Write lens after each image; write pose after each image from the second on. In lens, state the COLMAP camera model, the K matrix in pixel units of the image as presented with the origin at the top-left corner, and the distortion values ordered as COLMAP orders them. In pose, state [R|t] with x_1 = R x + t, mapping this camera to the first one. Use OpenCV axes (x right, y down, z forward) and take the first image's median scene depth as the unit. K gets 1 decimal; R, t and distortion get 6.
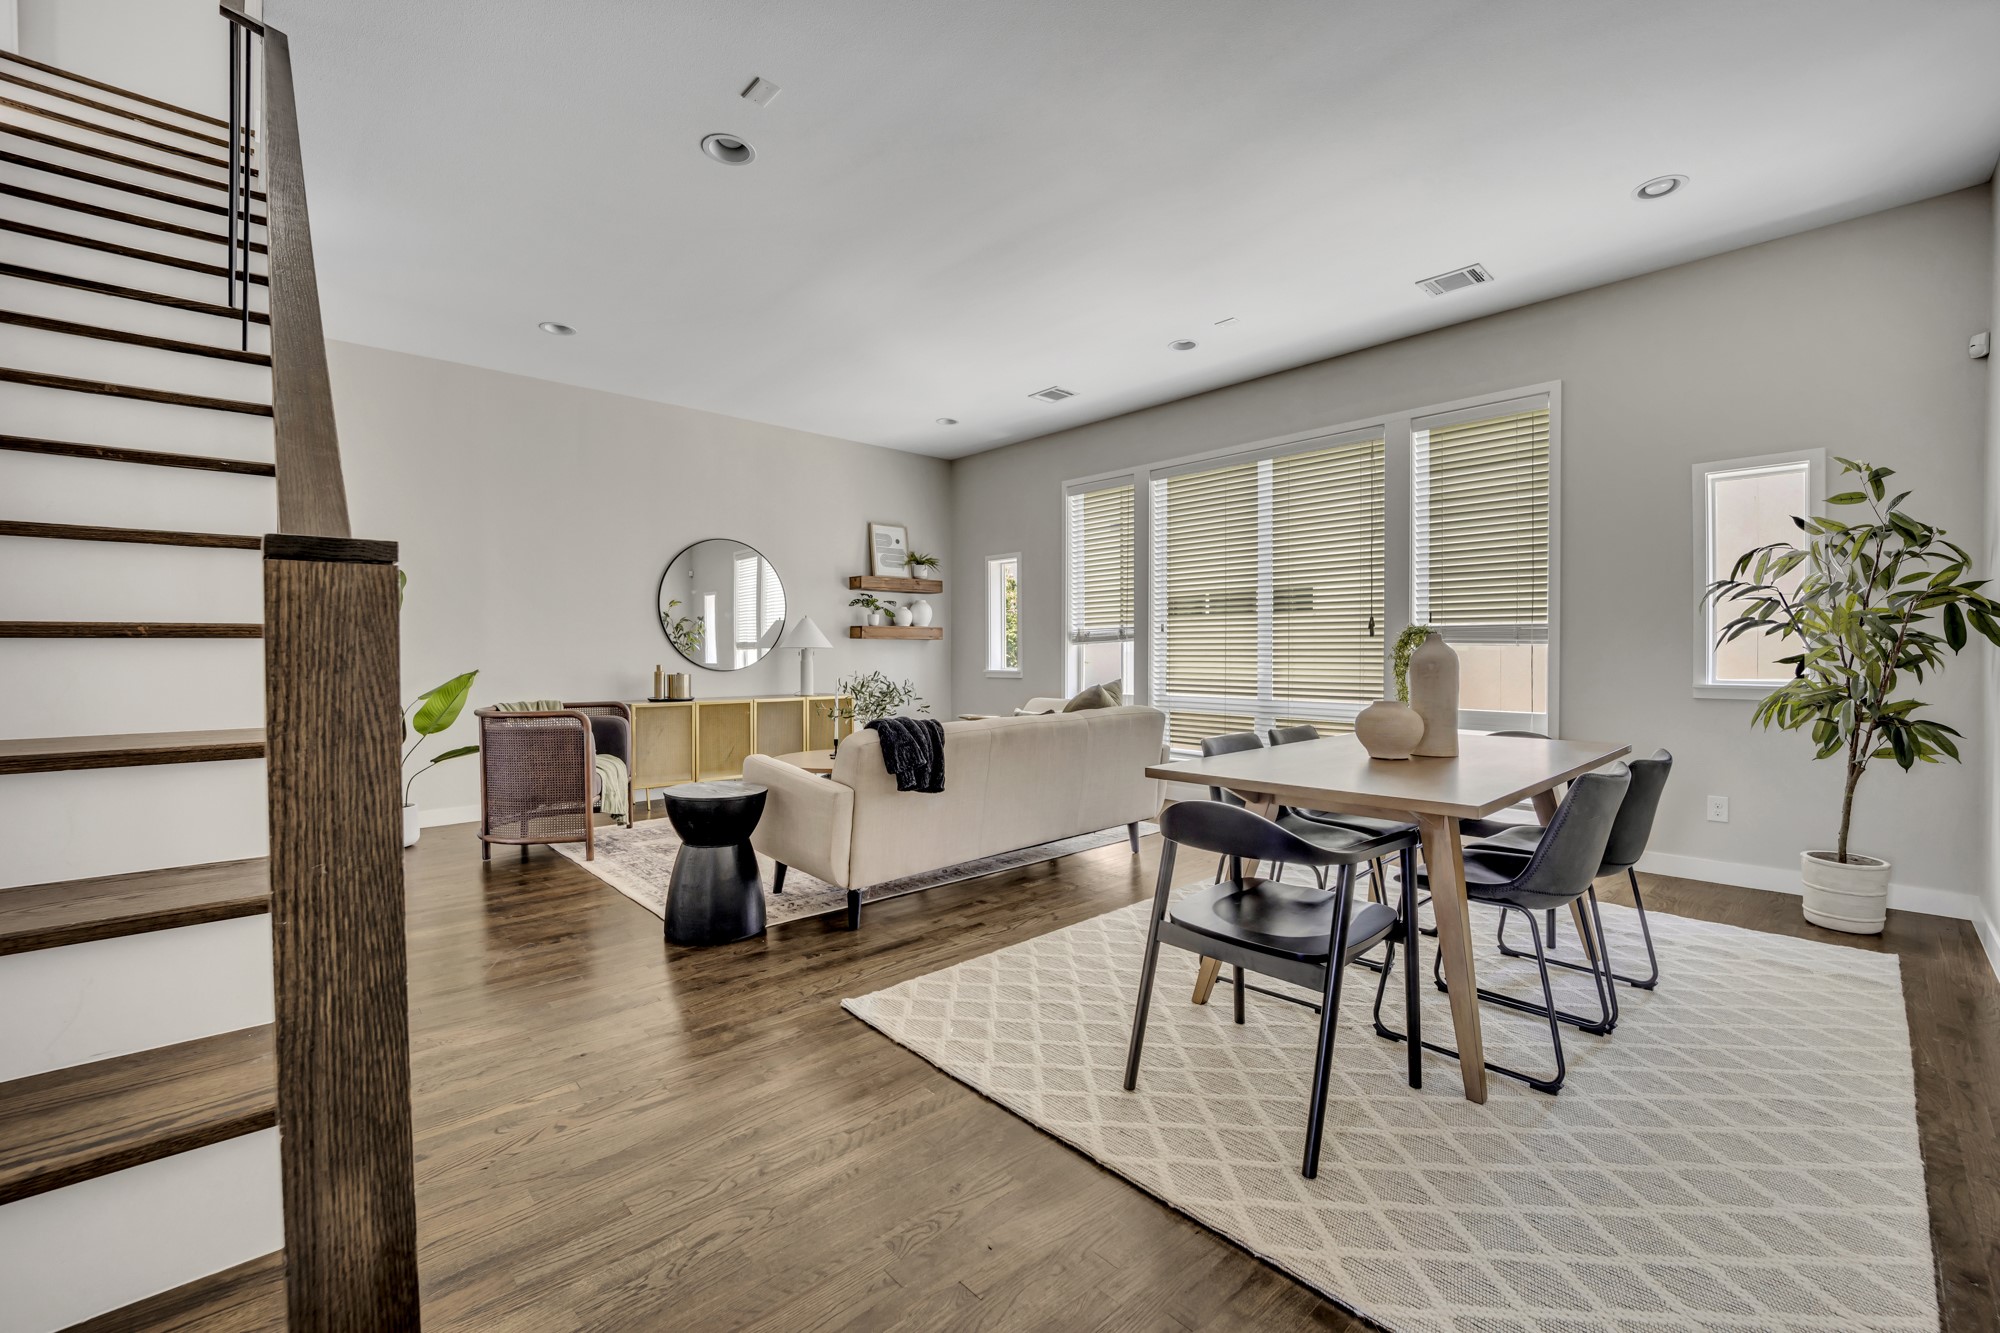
lens RADIAL K [[808.3, 0, 1007.7], [0, 808.3, 663.4], [0, 0, 1]] dist [-0.017791, -0.000497]
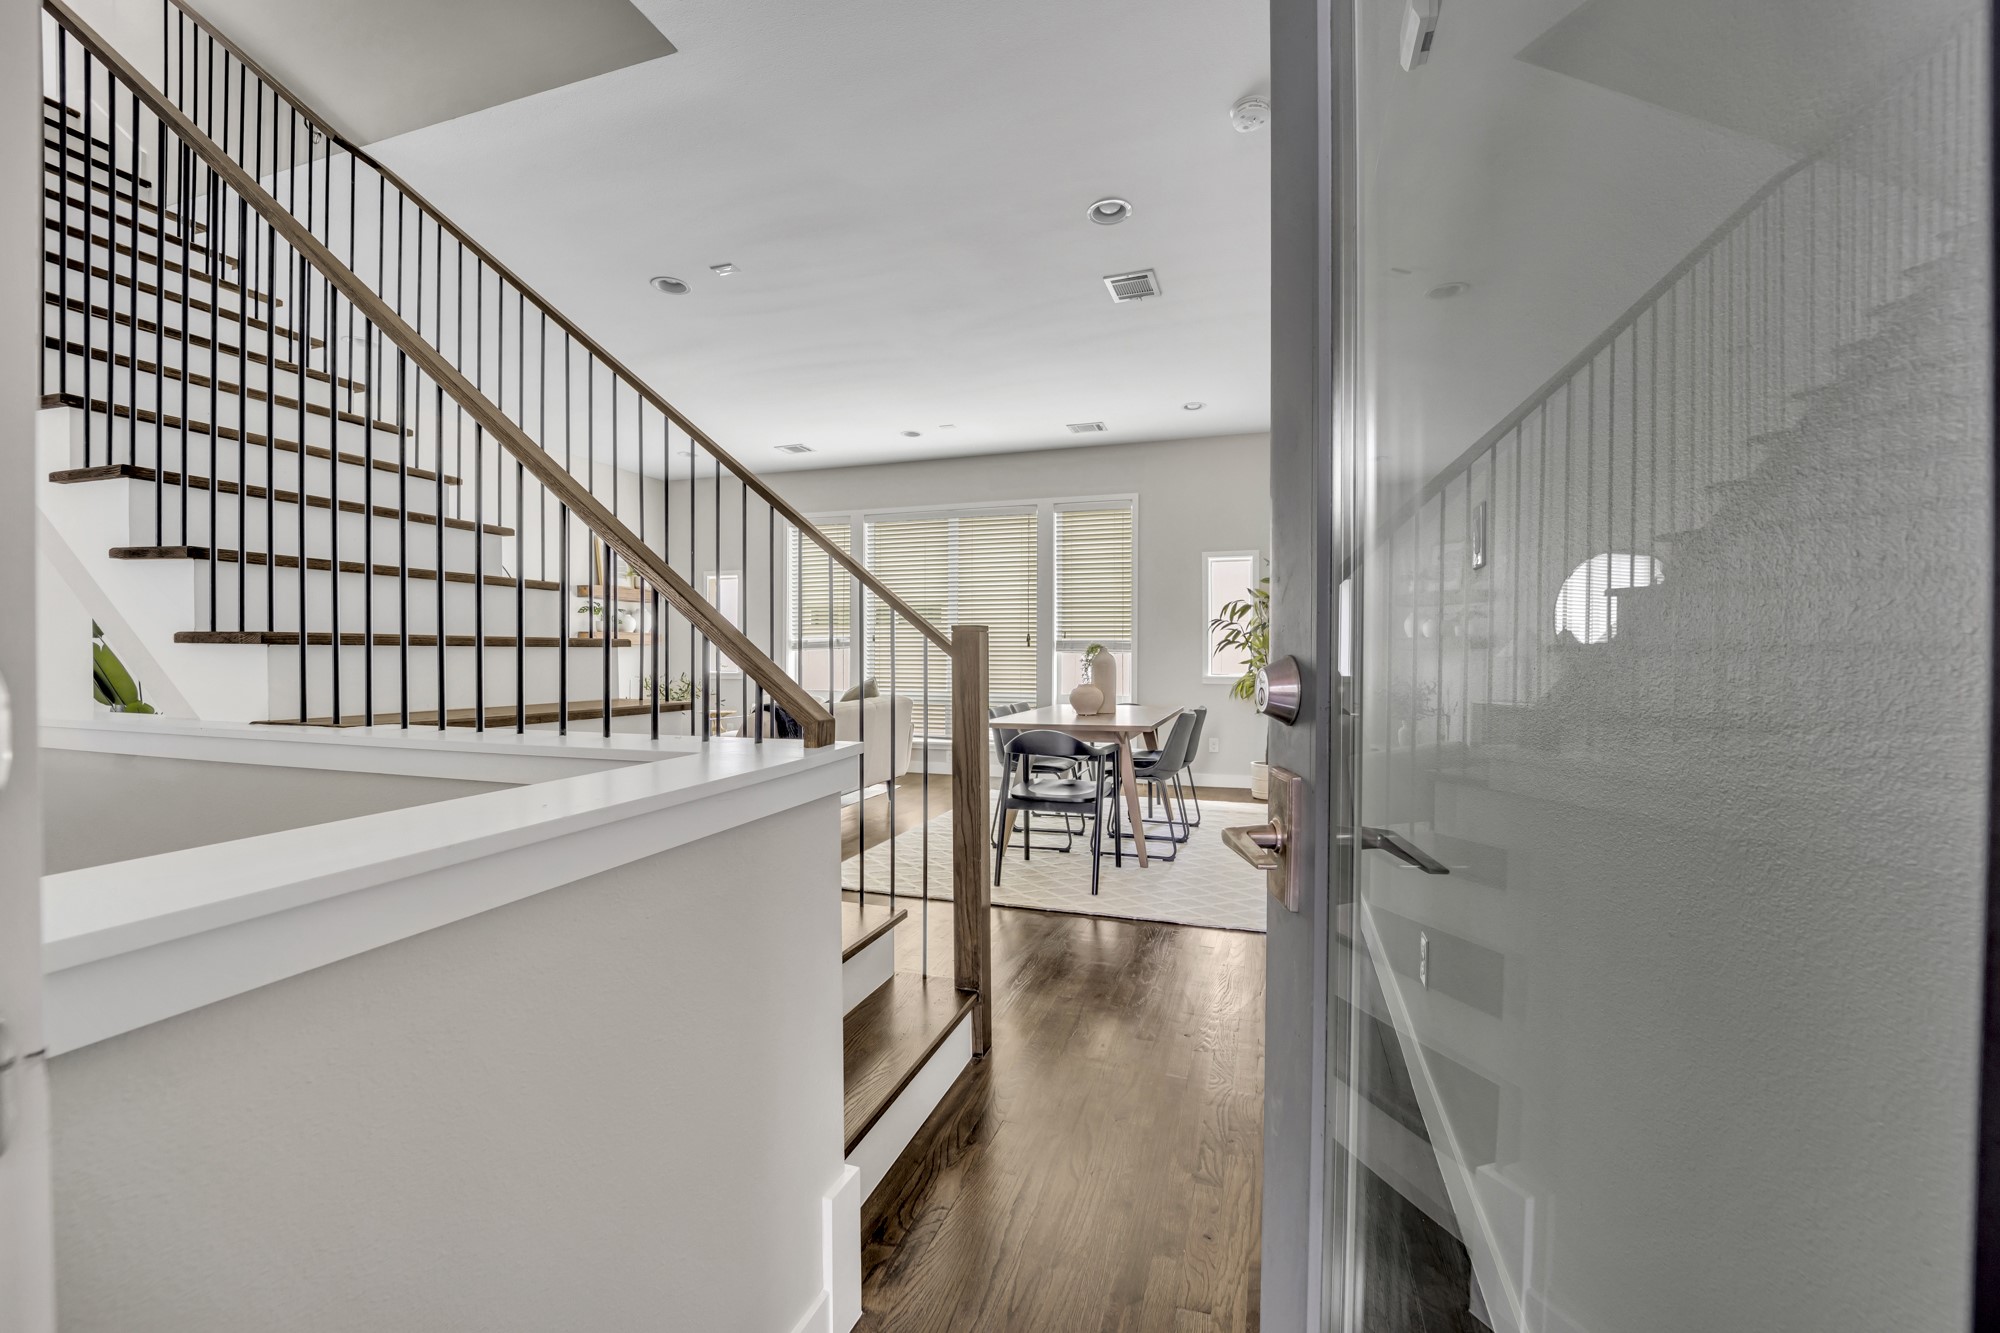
lens RADIAL K [[808.3, 0, 996.0], [0, 808.3, 662.8], [0, 0, 1]] dist [-0.017791, -0.000497]
pose [[0.878997, 0.001600, 0.476824, -0.422778], [0.002138, 0.999971, -0.007297, 0.008747], [-0.476822, 0.007433, 0.878969, -0.378959]]
